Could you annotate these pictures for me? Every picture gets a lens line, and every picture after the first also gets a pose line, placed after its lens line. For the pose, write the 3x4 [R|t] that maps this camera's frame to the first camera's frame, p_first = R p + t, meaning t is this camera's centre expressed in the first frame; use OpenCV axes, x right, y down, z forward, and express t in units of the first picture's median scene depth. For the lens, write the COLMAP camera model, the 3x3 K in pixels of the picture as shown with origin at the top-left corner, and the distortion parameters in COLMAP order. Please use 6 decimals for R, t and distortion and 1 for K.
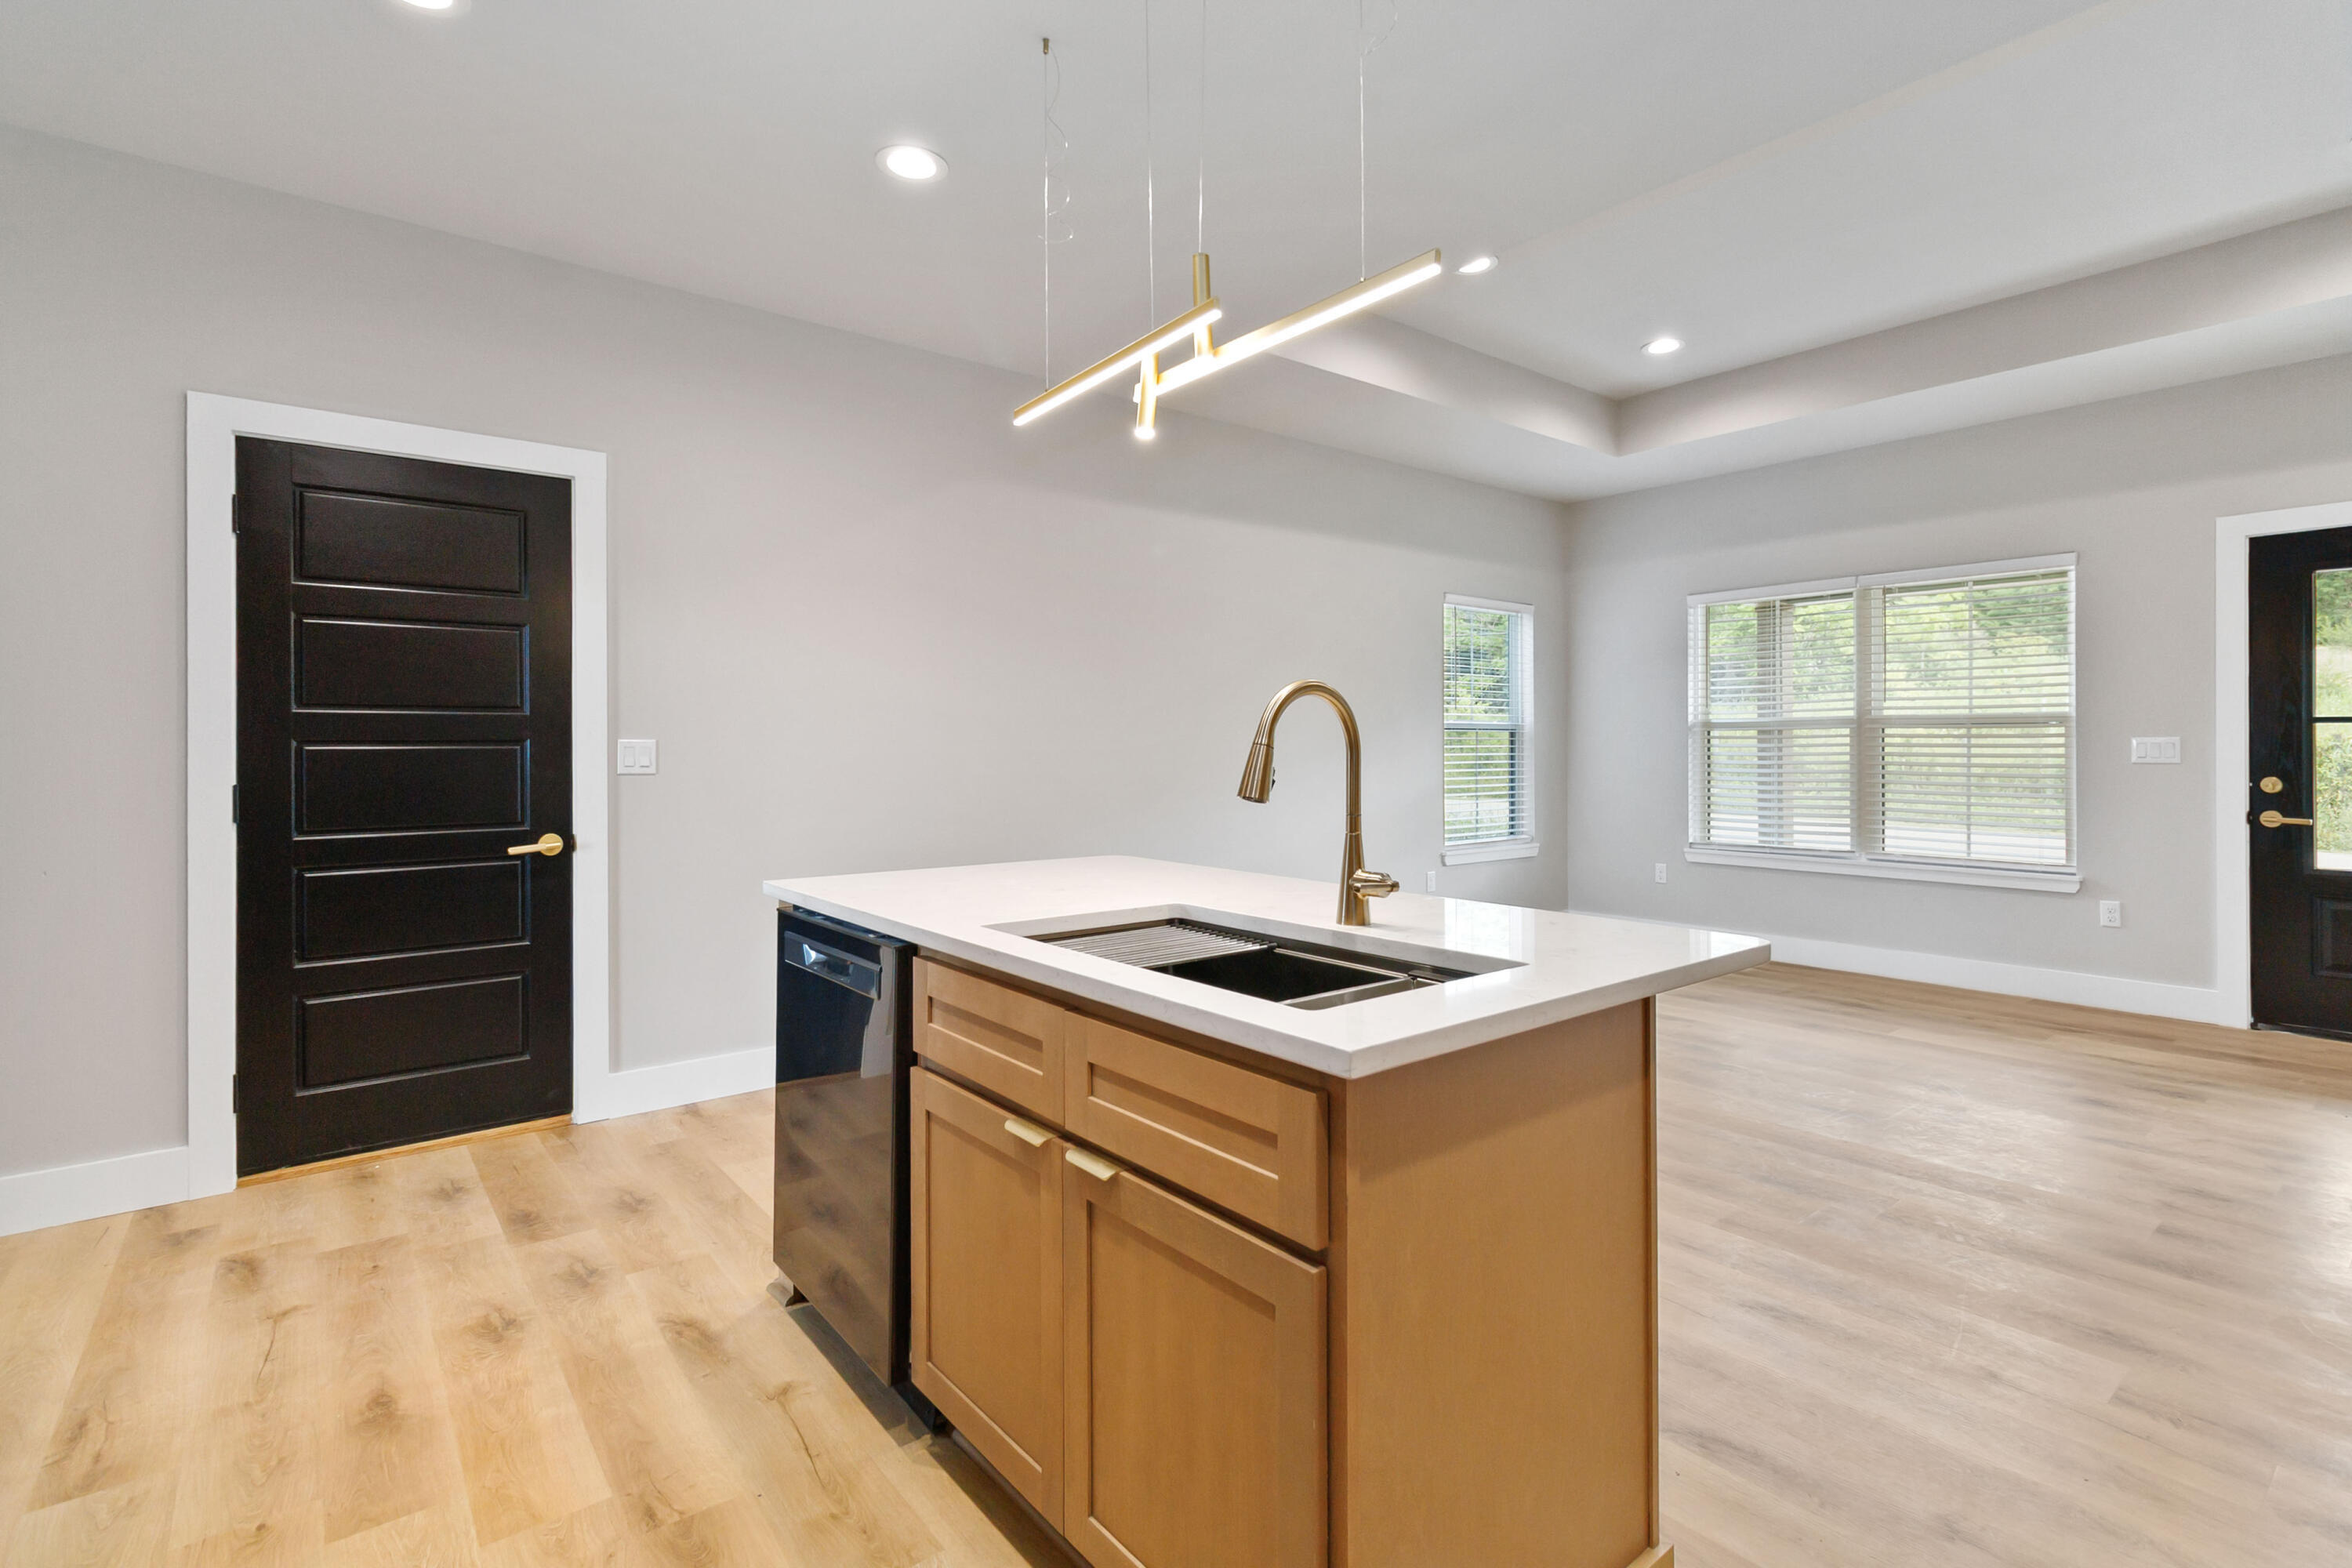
lens RADIAL K [[1095.1, 0, 1178.2], [0, 1095.1, 753.6], [0, 0, 1]] dist [0.000161, -0.000157]
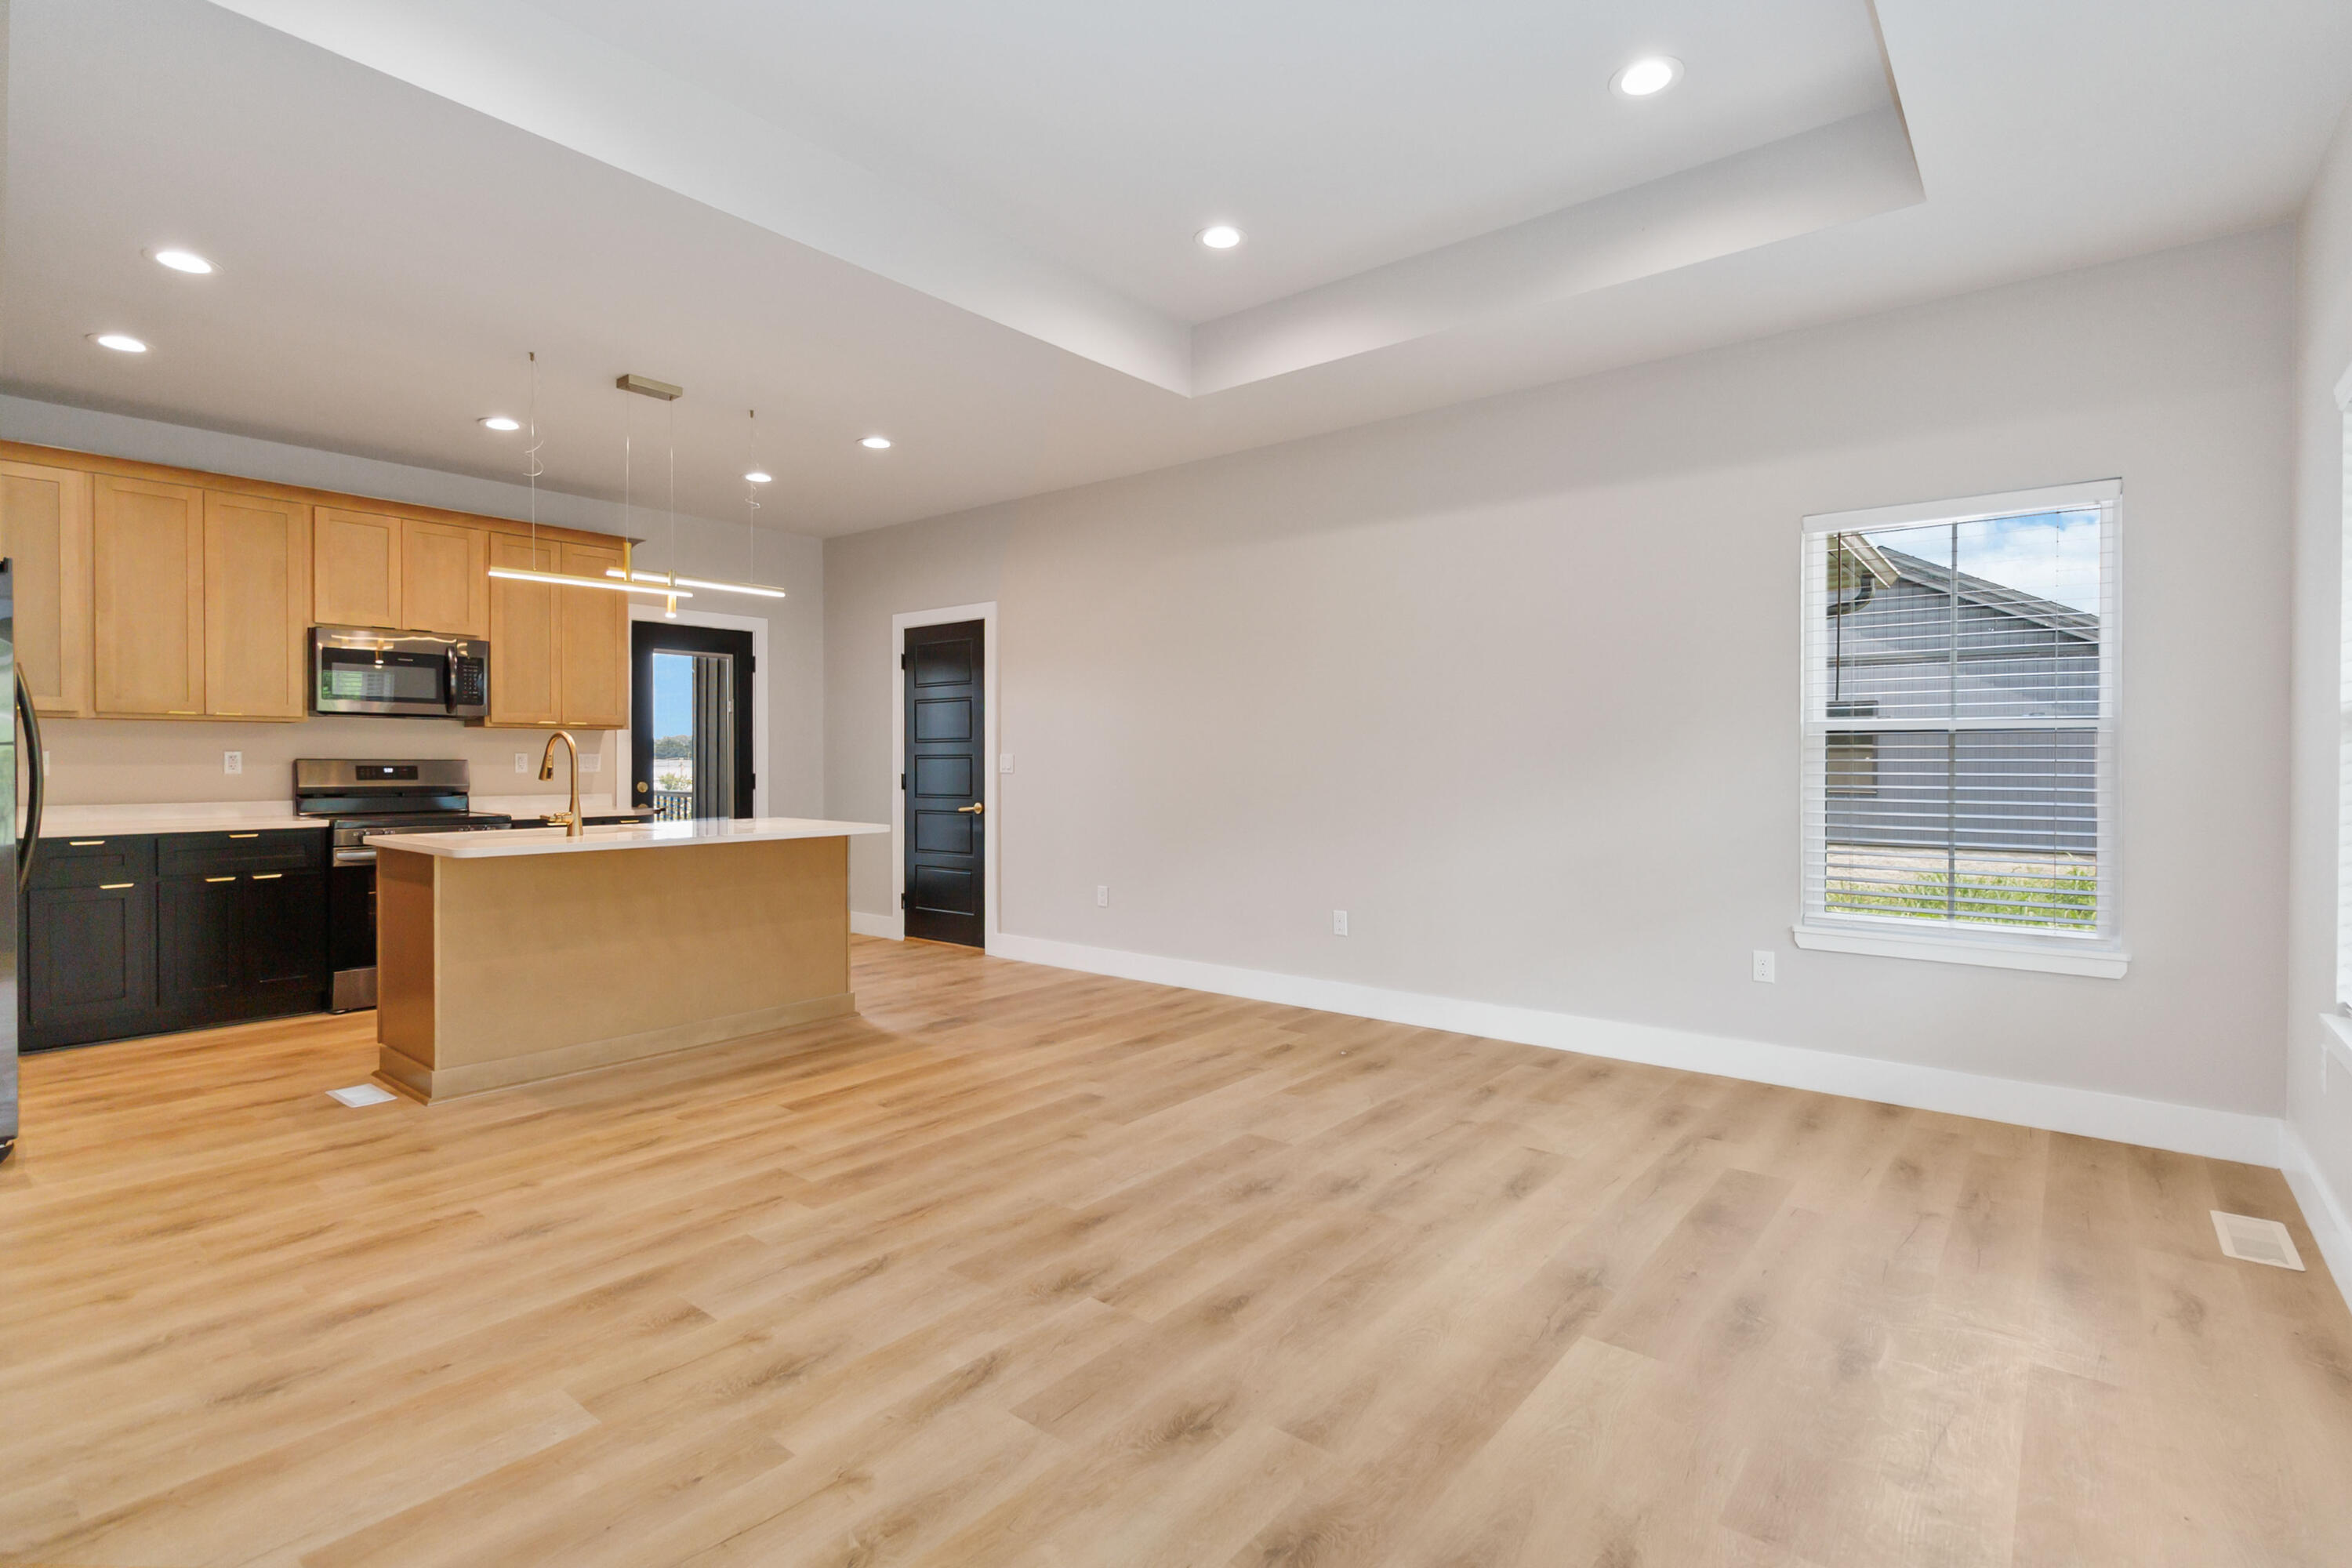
lens RADIAL K [[1110.6, 0, 1178.3], [0, 1110.6, 764.4], [0, 0, 1]] dist [-0.000428, 0.000537]
pose [[0.211307, 0.007719, -0.977389, 1.111231], [-0.006897, 0.999956, 0.006406, -0.007390], [0.977395, 0.005387, 0.211351, 0.715426]]
